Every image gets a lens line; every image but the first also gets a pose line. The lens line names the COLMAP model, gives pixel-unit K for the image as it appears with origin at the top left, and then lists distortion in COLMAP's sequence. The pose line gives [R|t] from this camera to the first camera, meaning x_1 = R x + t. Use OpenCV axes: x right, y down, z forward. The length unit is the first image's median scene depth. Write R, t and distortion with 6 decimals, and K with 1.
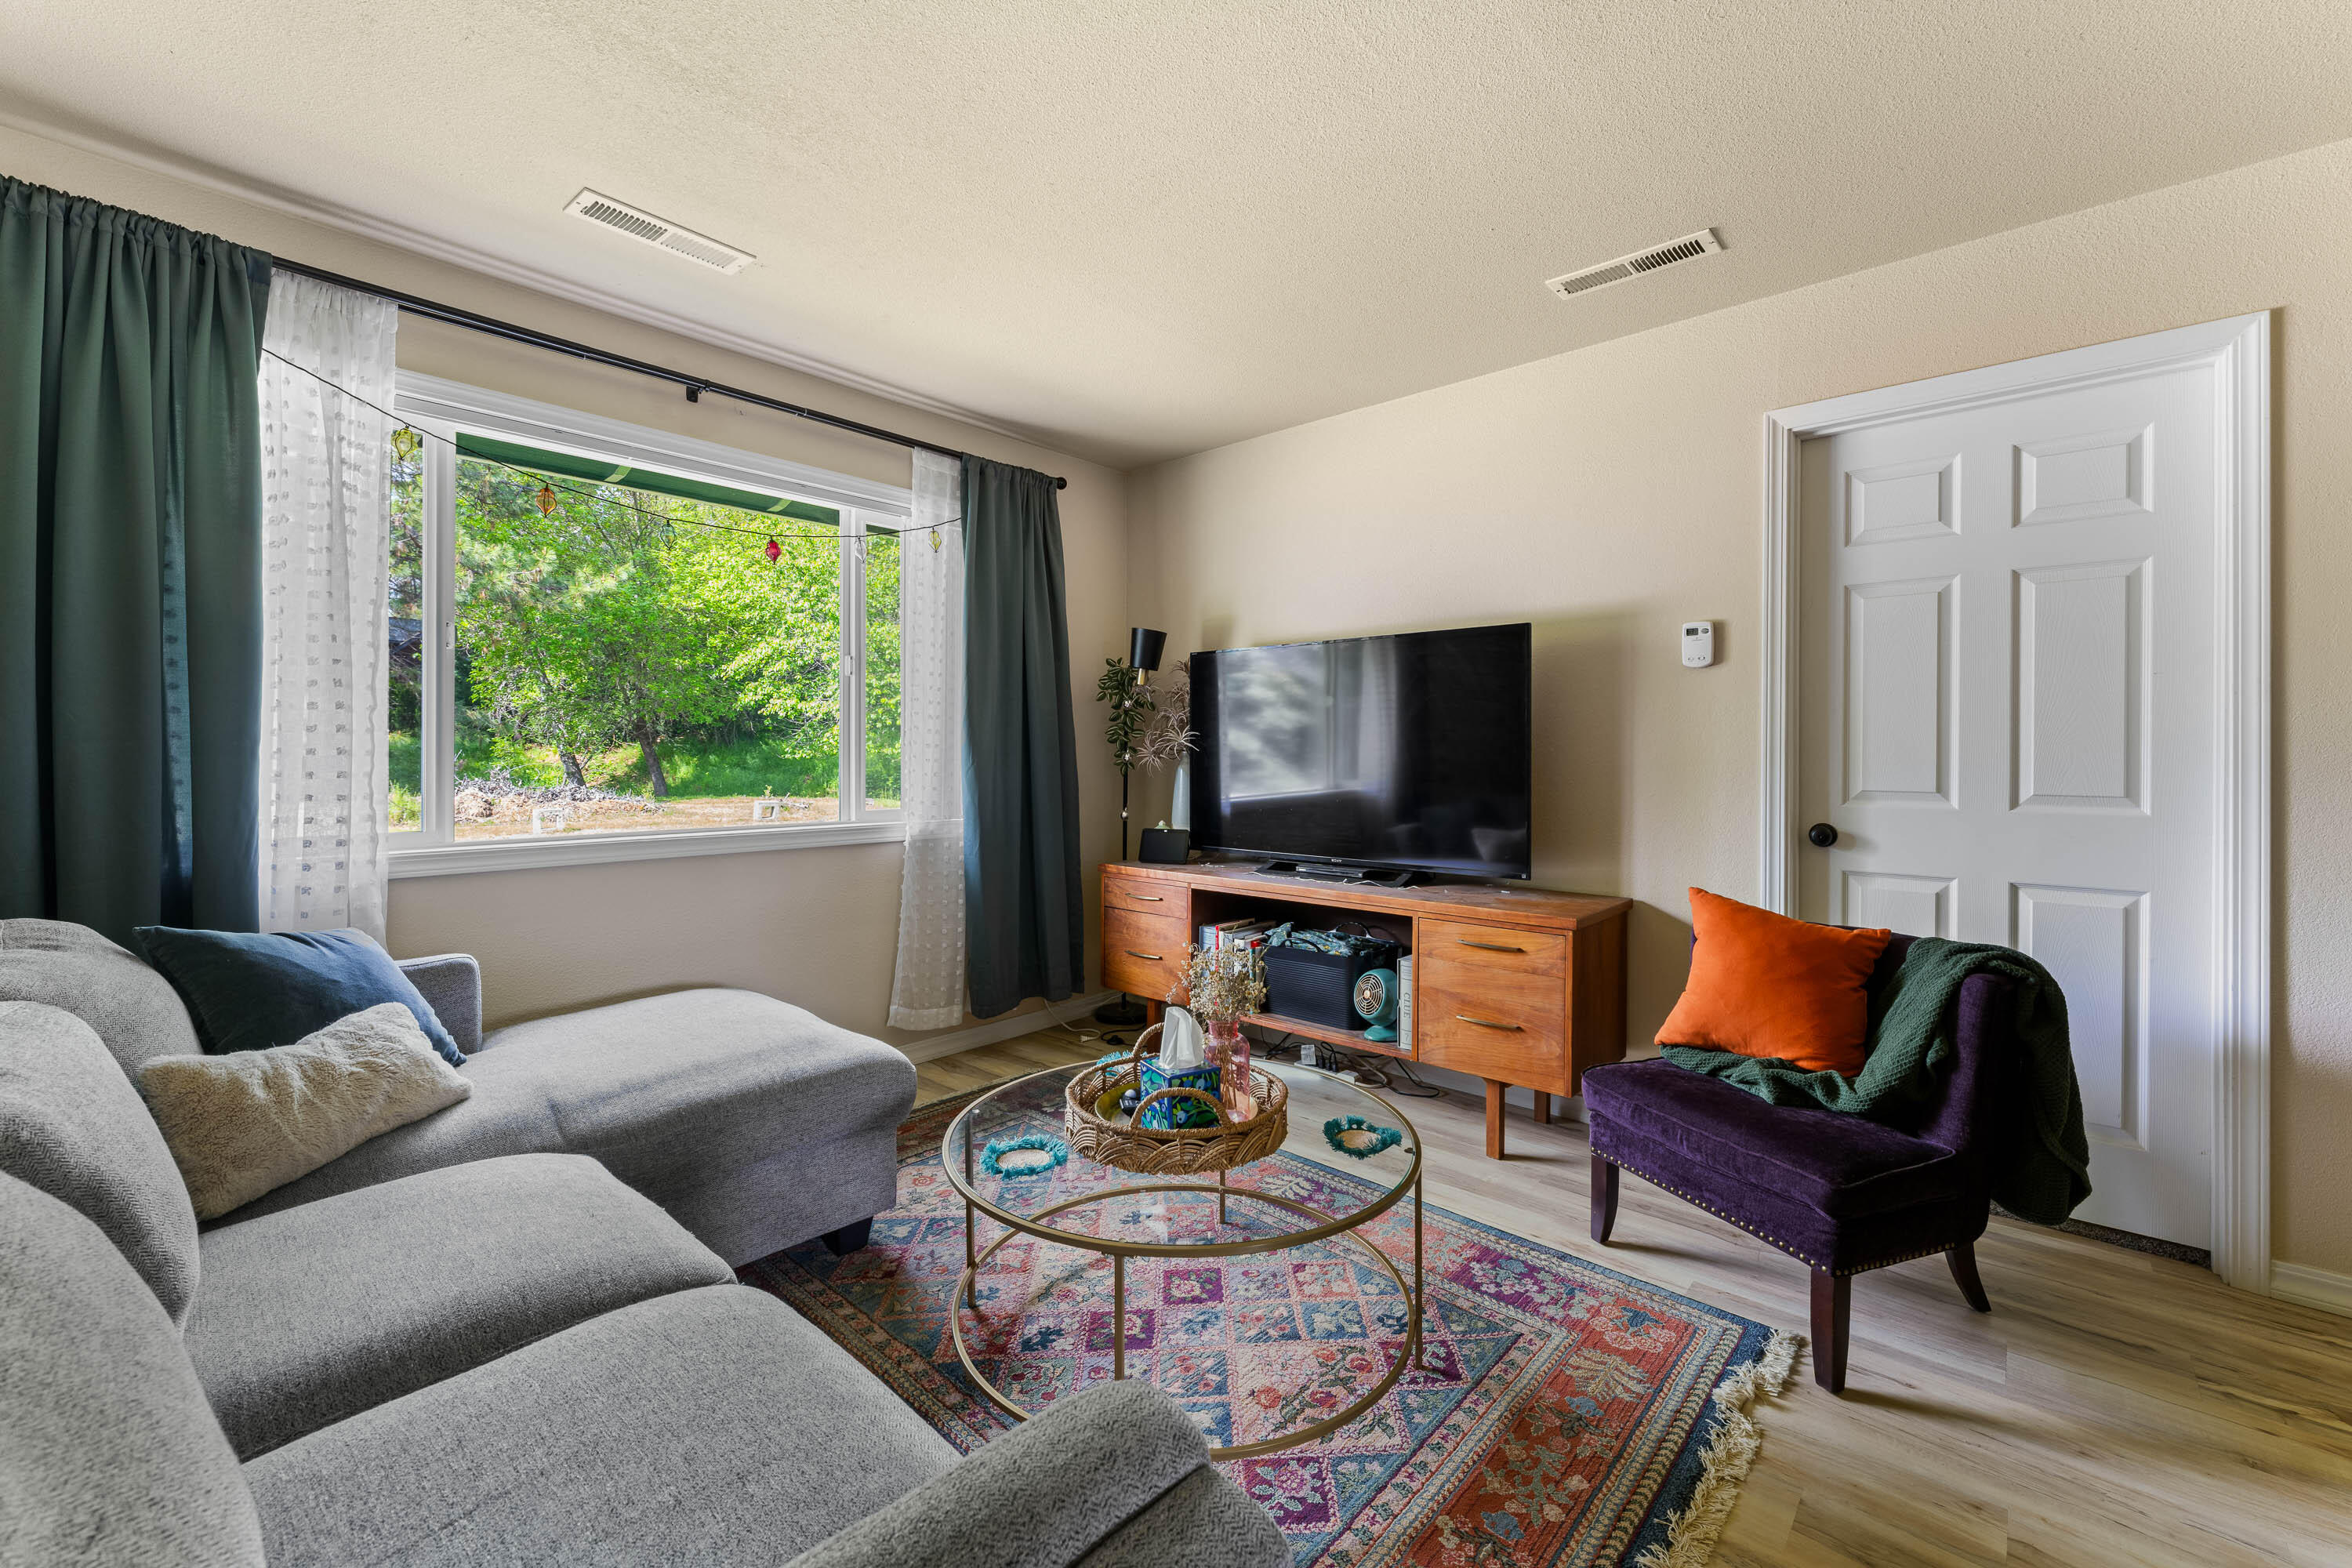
lens RADIAL K [[943.6, 0, 1167.1], [0, 943.6, 755.9], [0, 0, 1]] dist [-0.001178, -0.000832]
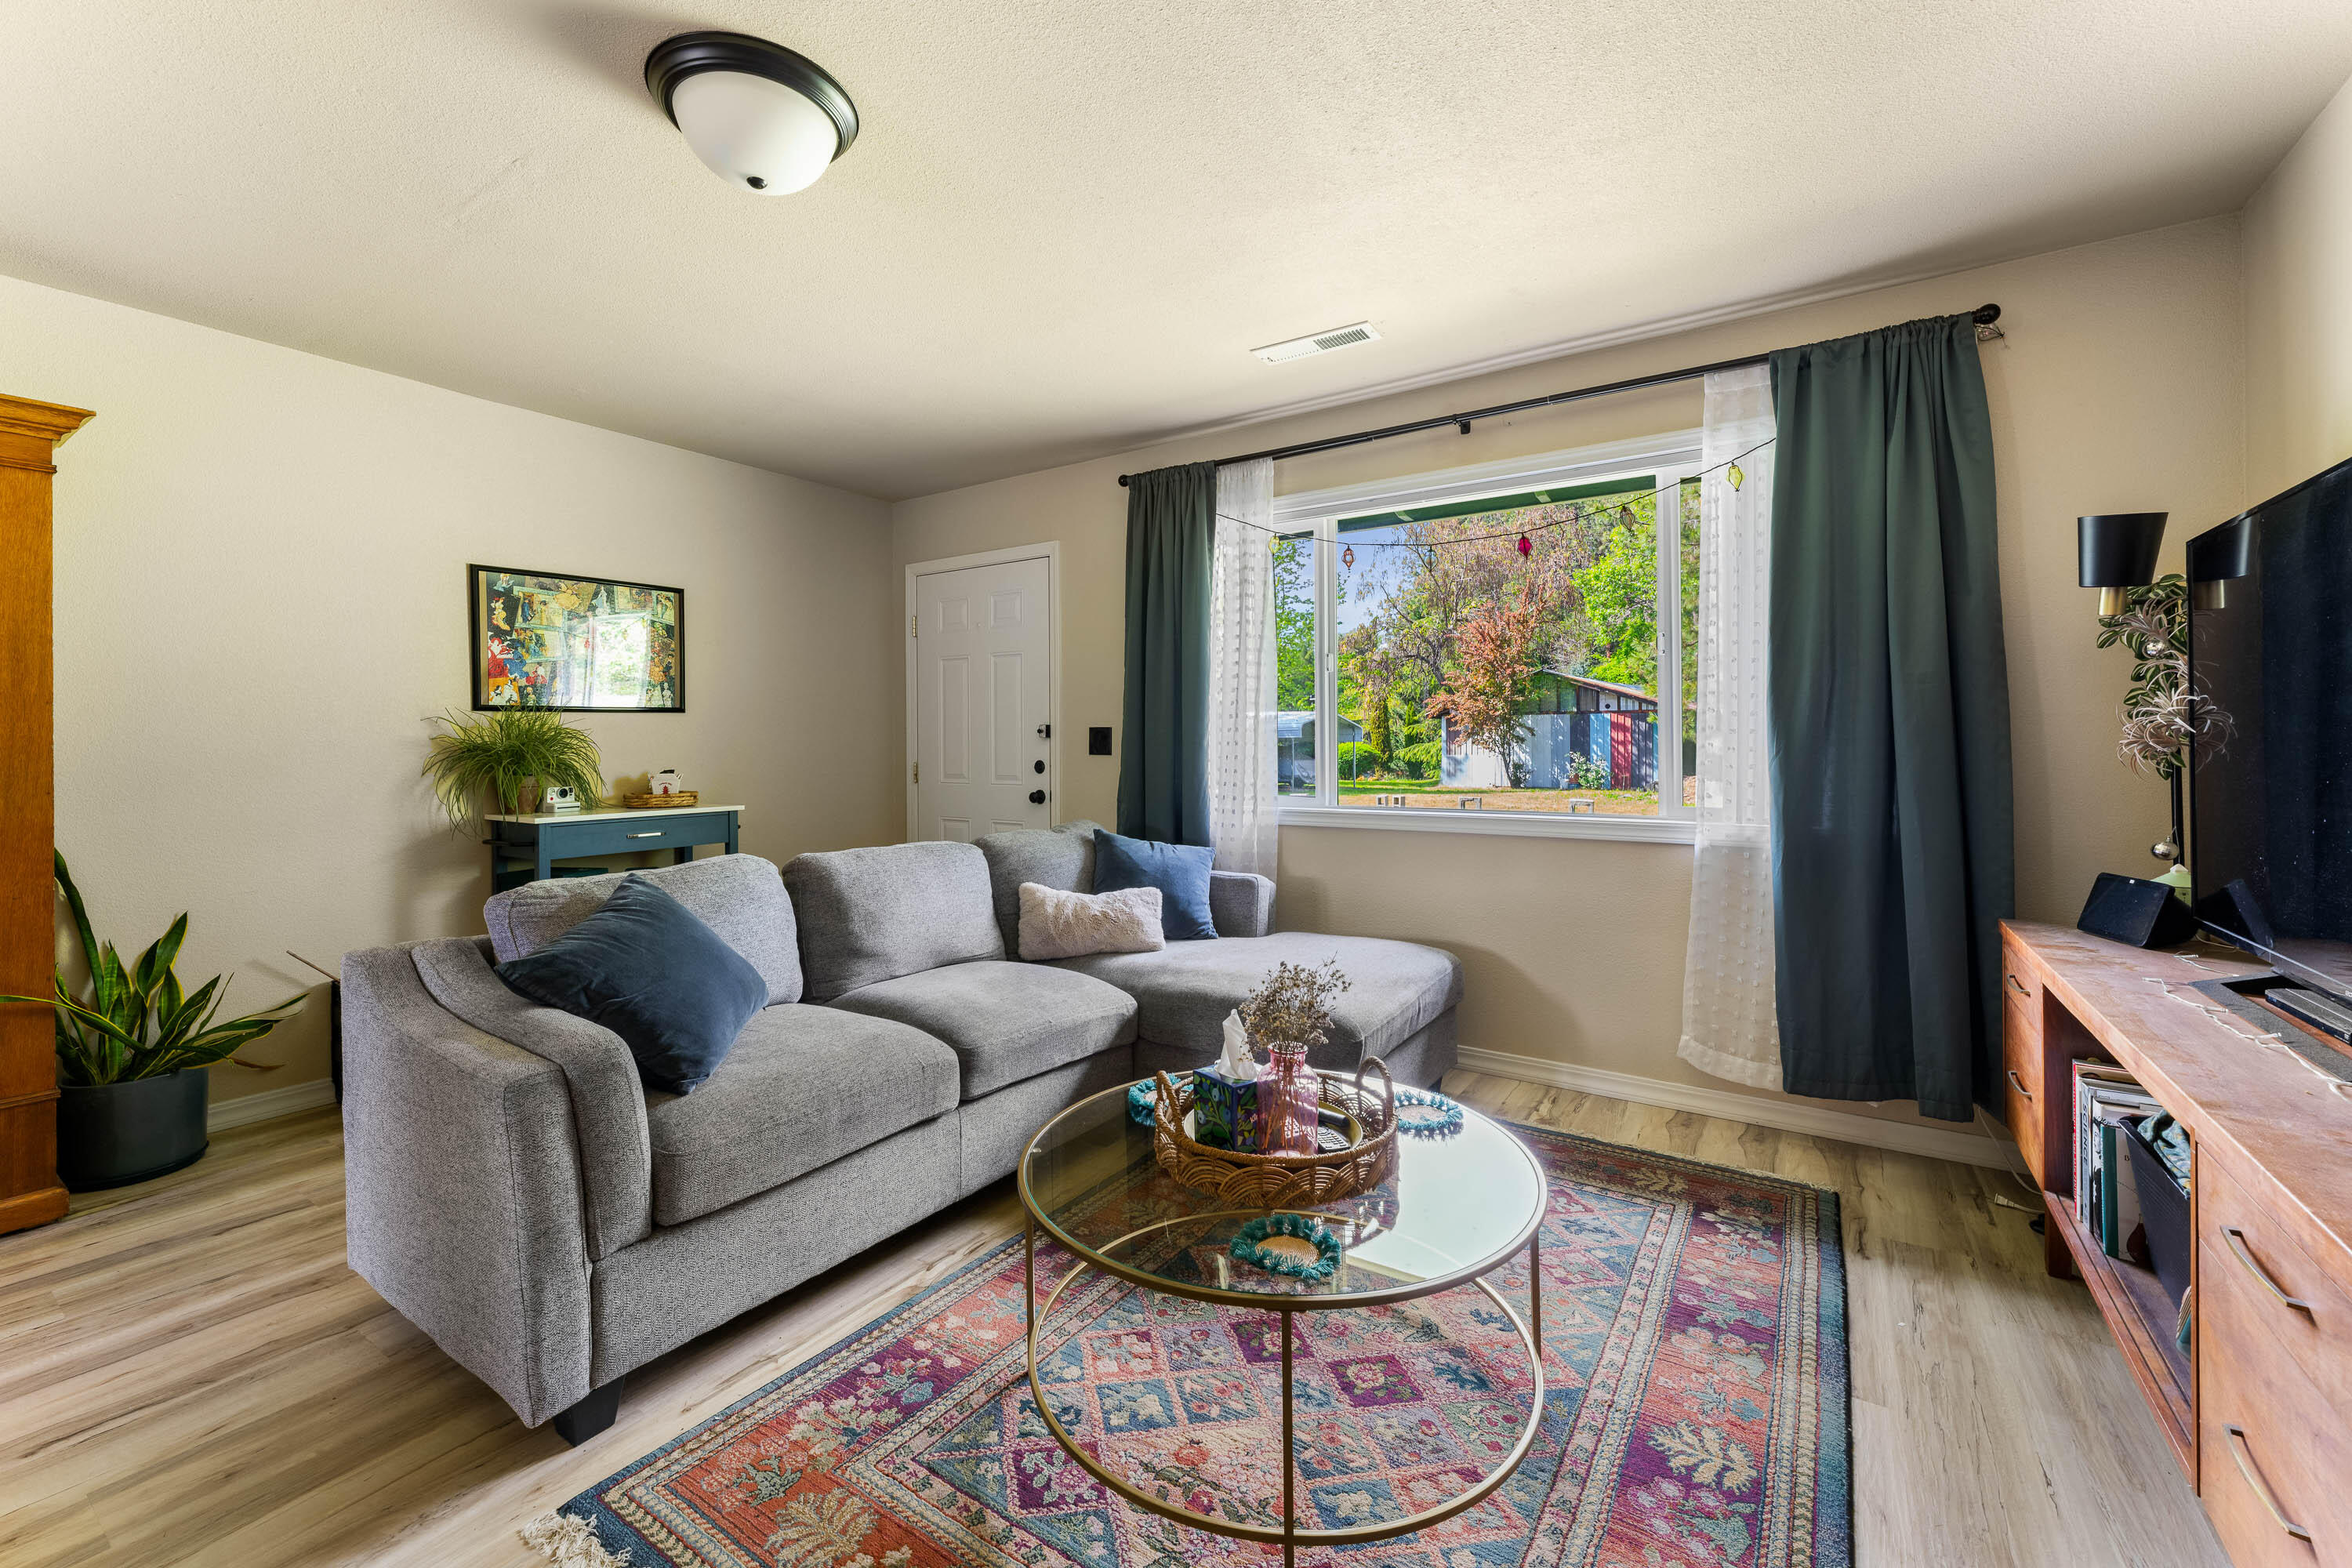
lens RADIAL K [[943.6, 0, 1176.8], [0, 943.6, 741.4], [0, 0, 1]] dist [-0.001178, -0.000832]
pose [[0.158322, -0.005554, -0.987372, 0.492805], [0.003101, 0.999982, -0.005128, 0.000548], [0.987383, -0.002250, 0.158336, 0.415856]]
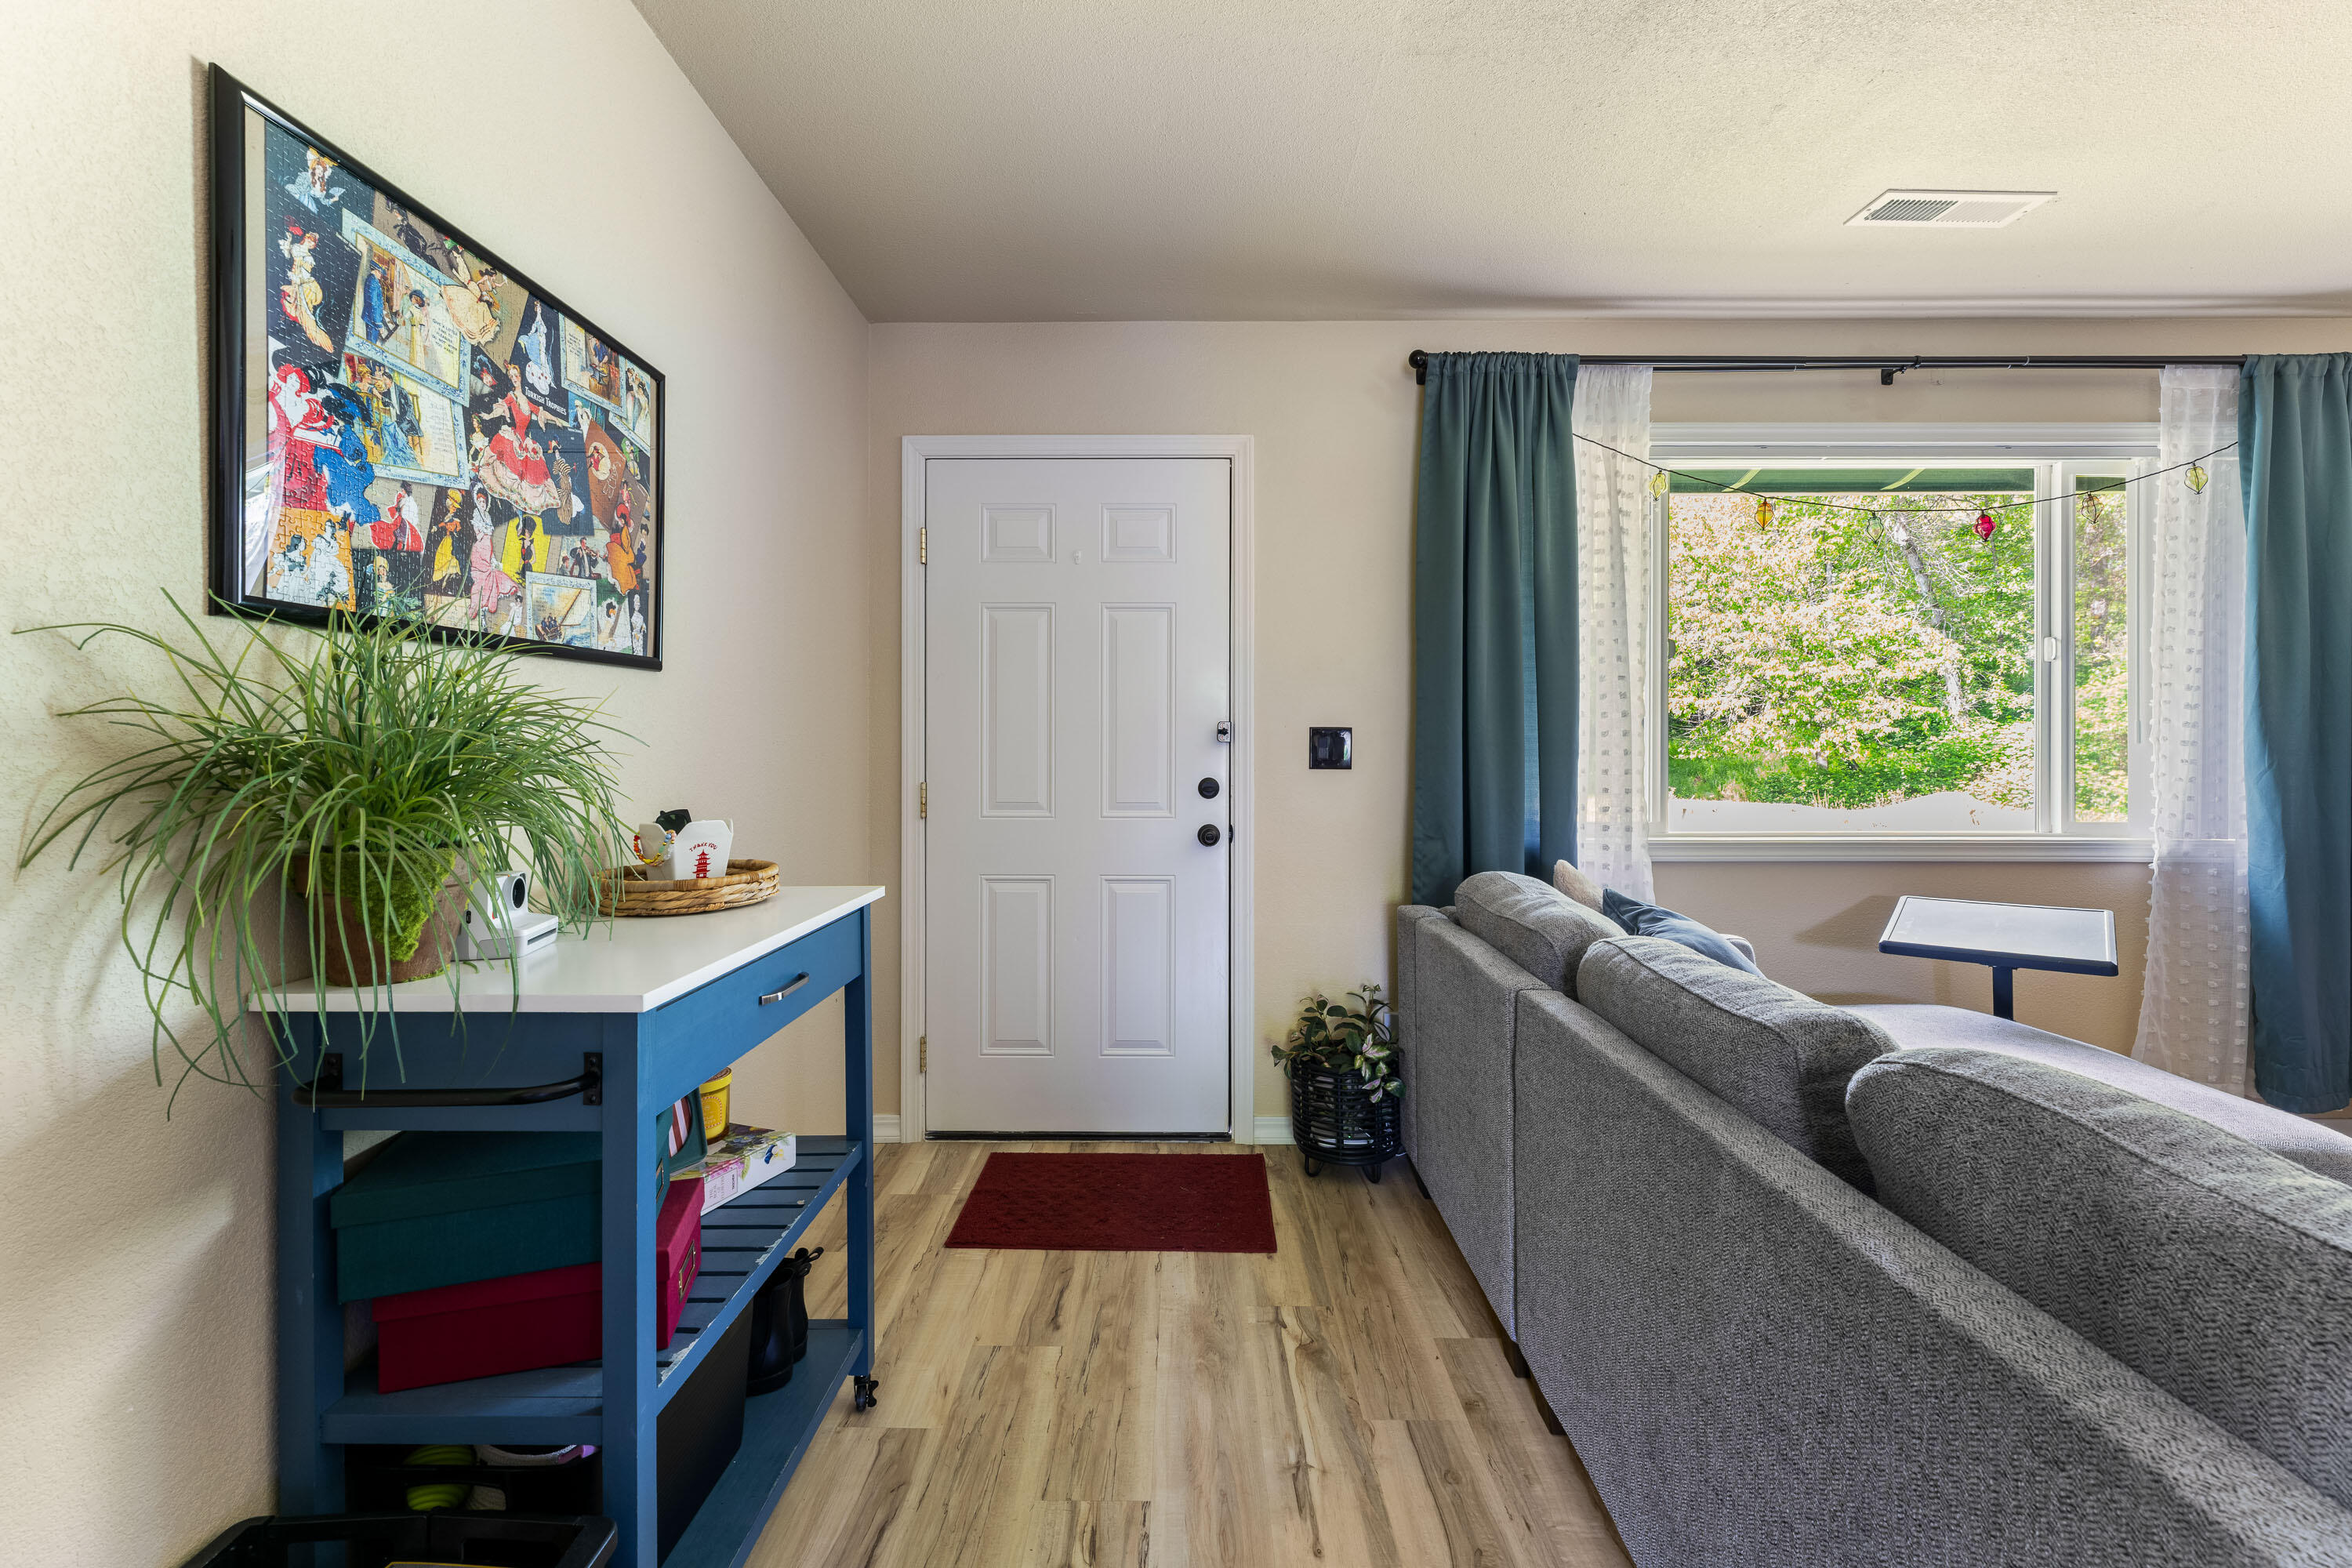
lens RADIAL K [[943.6, 0, 1175.7], [0, 943.6, 751.1], [0, 0, 1]] dist [-0.001178, -0.000832]
pose [[0.670249, -0.003173, -0.742130, -0.244474], [-0.000866, 0.999987, -0.005058, 0.000491], [0.742136, 0.004033, 0.670237, -0.149884]]
